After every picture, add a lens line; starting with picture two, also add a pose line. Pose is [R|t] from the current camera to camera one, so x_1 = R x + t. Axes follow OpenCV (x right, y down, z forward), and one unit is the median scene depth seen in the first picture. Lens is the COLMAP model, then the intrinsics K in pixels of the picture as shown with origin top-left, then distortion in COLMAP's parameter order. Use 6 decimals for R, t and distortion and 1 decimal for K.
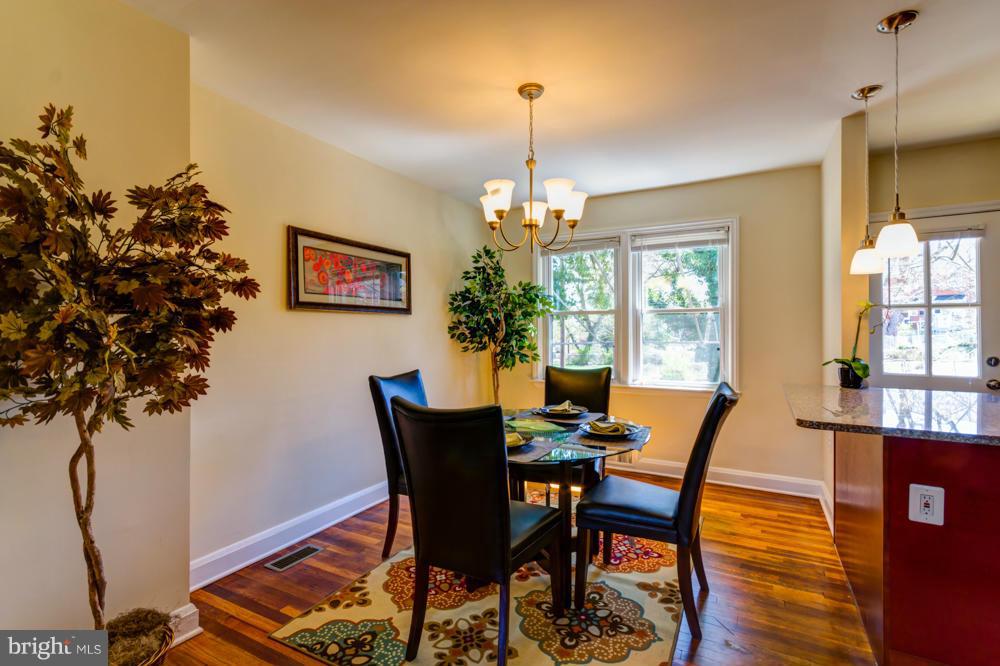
lens RADIAL K [[464.1, 0, 508.7], [0, 464.1, 330.2], [0, 0, 1]] dist [0.001924, 0.000773]
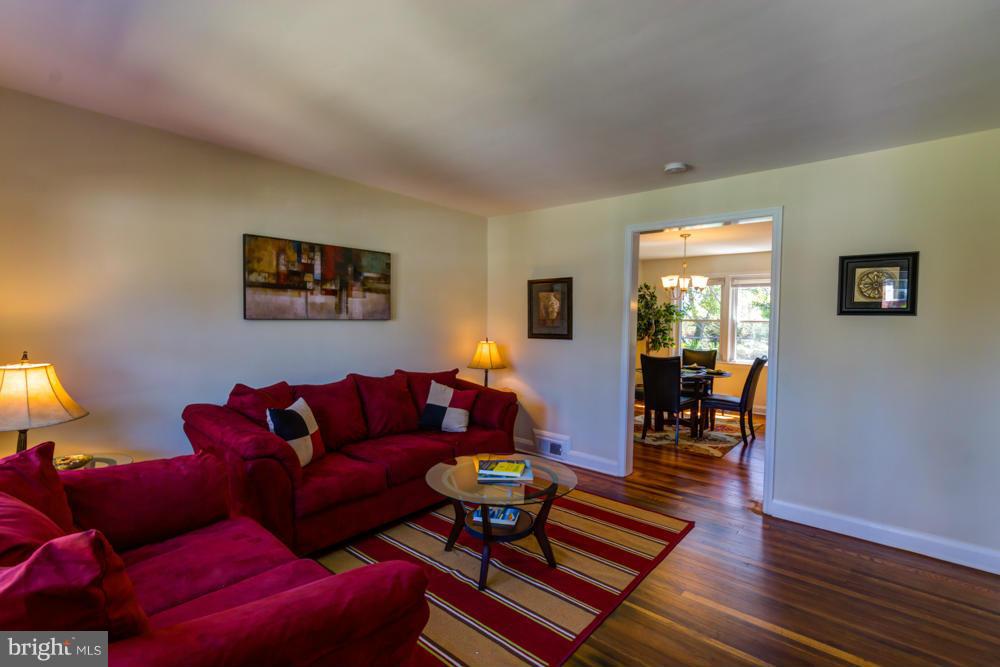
lens RADIAL K [[464.1, 0, 508.7], [0, 464.1, 330.7], [0, 0, 1]] dist [0.001924, 0.000773]
pose [[0.977584, 0.024981, -0.209059, -0.191083], [-0.020577, 0.999519, 0.023216, -0.026203], [0.209539, -0.018394, 0.977627, -0.907376]]
